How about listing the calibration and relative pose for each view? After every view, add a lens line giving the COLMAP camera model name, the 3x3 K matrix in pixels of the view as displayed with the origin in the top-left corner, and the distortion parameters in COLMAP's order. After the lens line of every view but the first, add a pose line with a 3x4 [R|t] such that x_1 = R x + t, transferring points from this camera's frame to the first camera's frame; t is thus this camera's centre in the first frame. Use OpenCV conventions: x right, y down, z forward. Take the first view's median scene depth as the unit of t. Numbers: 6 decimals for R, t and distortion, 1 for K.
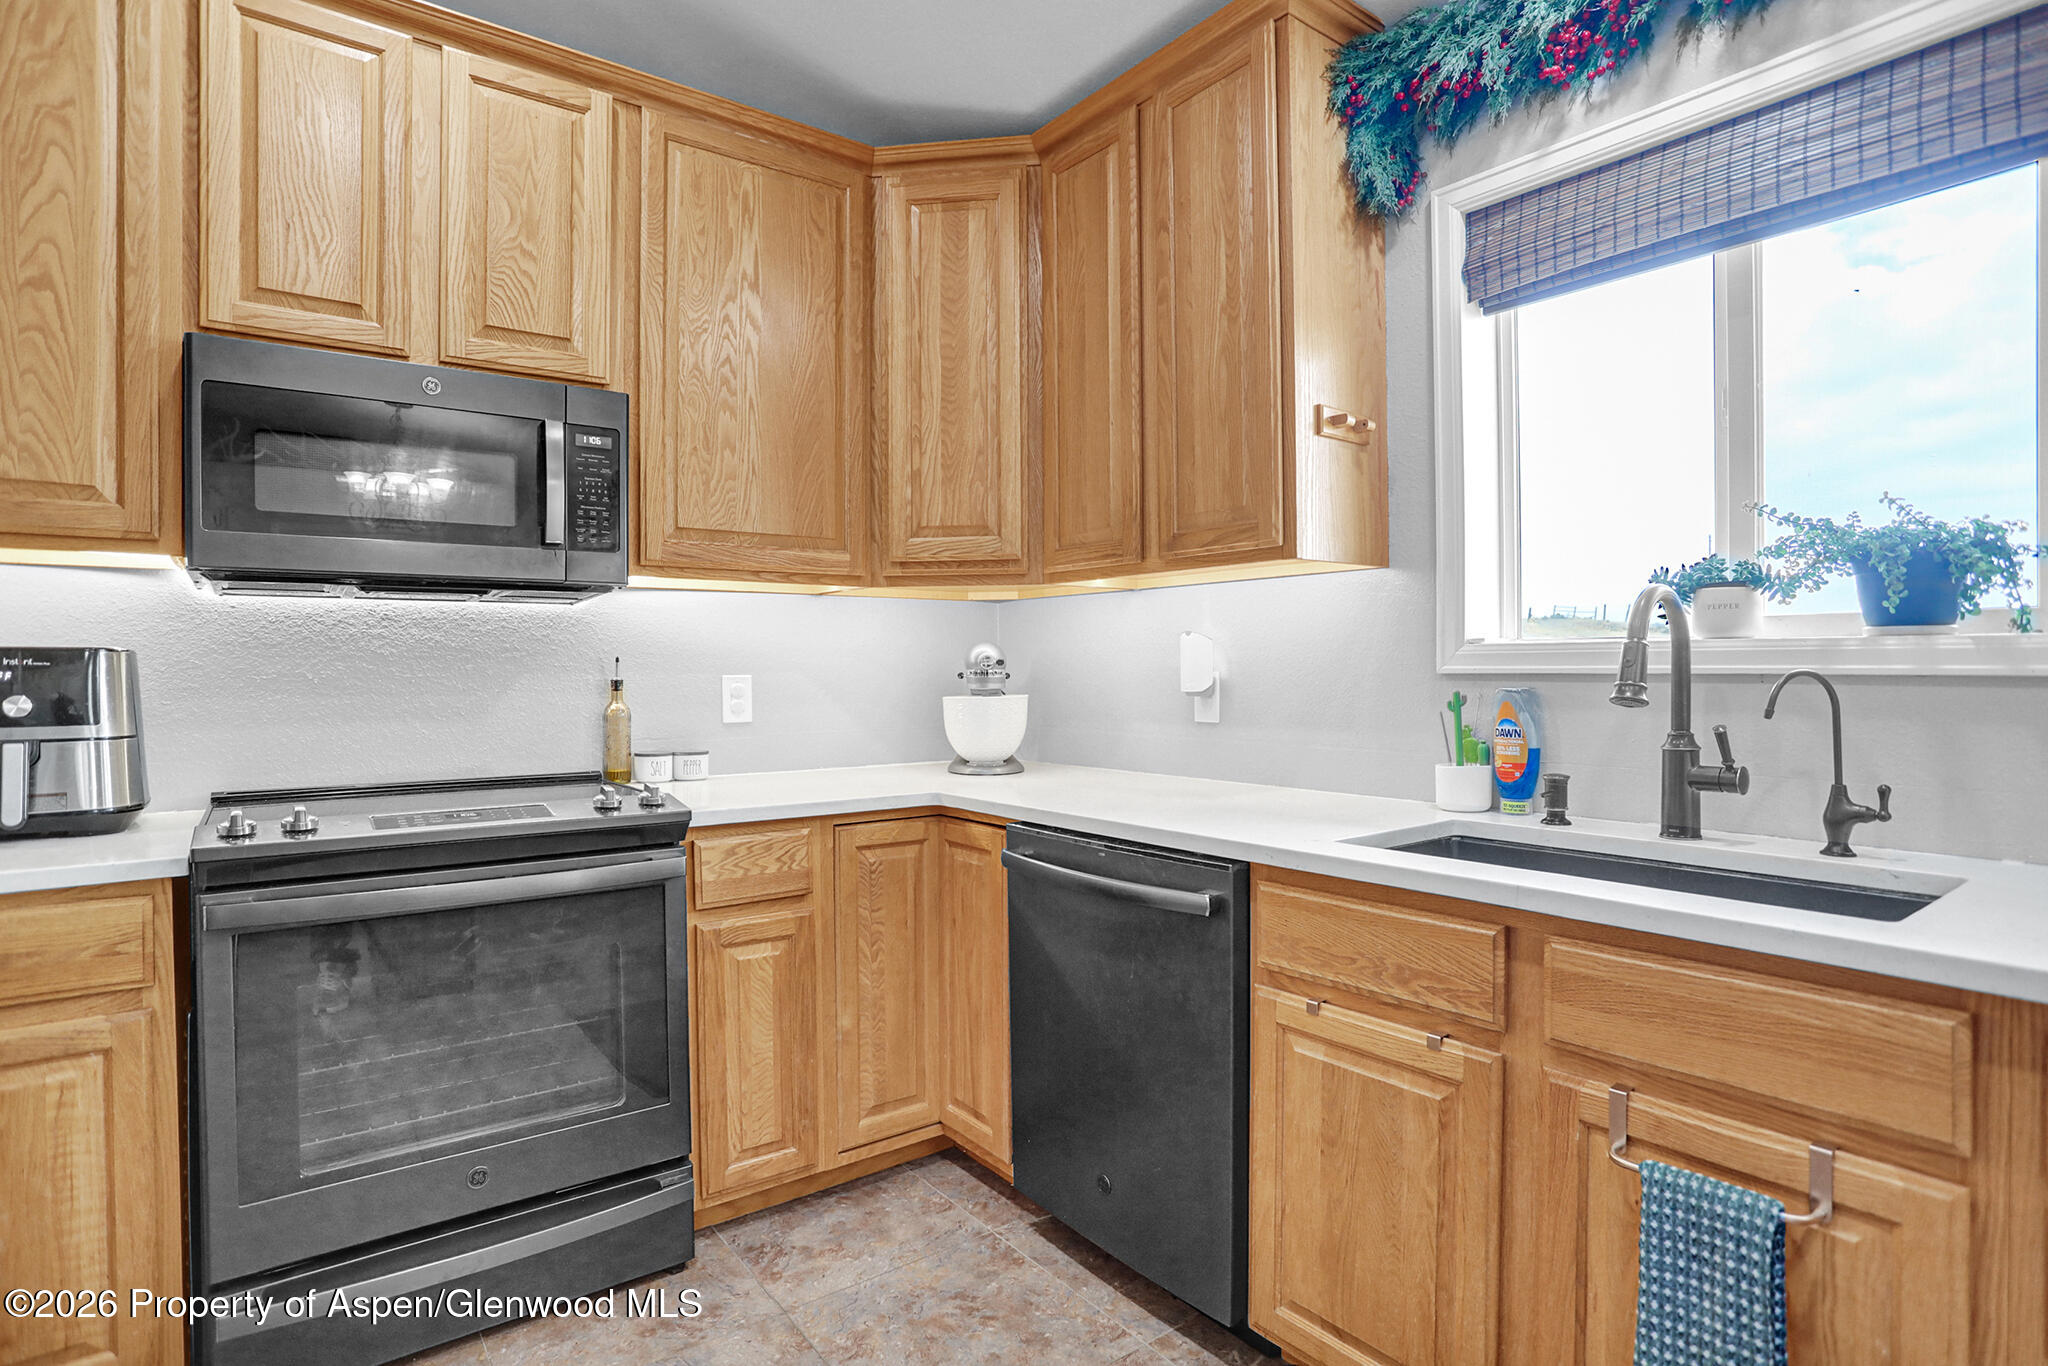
lens RADIAL K [[1036.6, 0, 1034.3], [0, 1036.6, 681.3], [0, 0, 1]] dist [-0.039600, 0.001705]
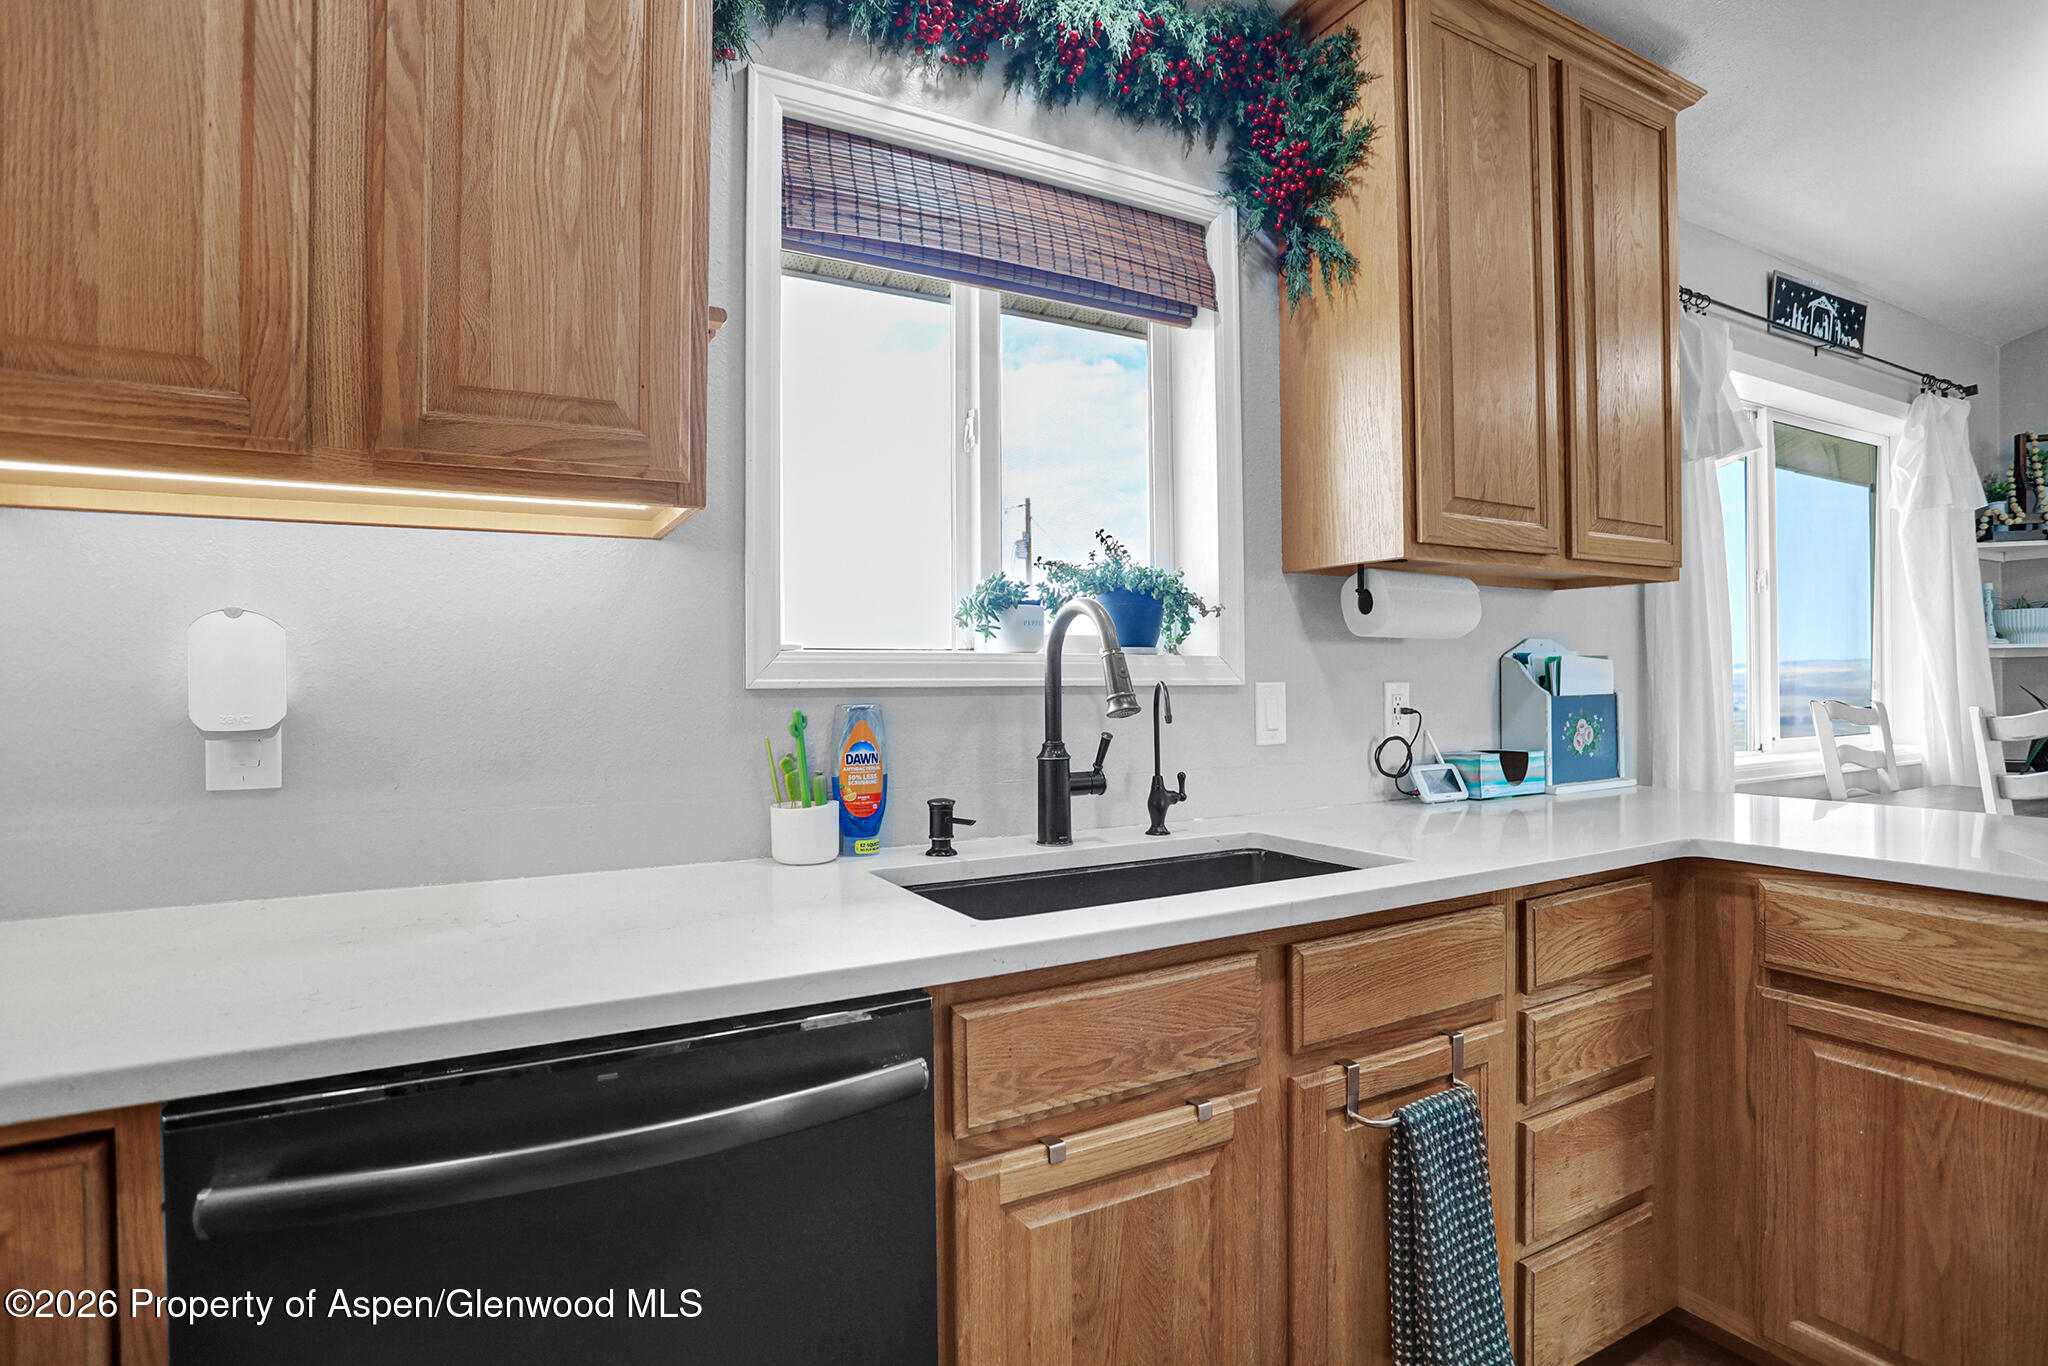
lens RADIAL K [[1036.6, 0, 1033.9], [0, 1036.6, 679.6], [0, 0, 1]] dist [-0.039600, 0.001705]
pose [[0.146045, 0.005027, 0.989265, -0.431998], [0.019401, 0.999780, -0.007945, -0.006607], [-0.989088, 0.020353, 0.145915, 0.889140]]
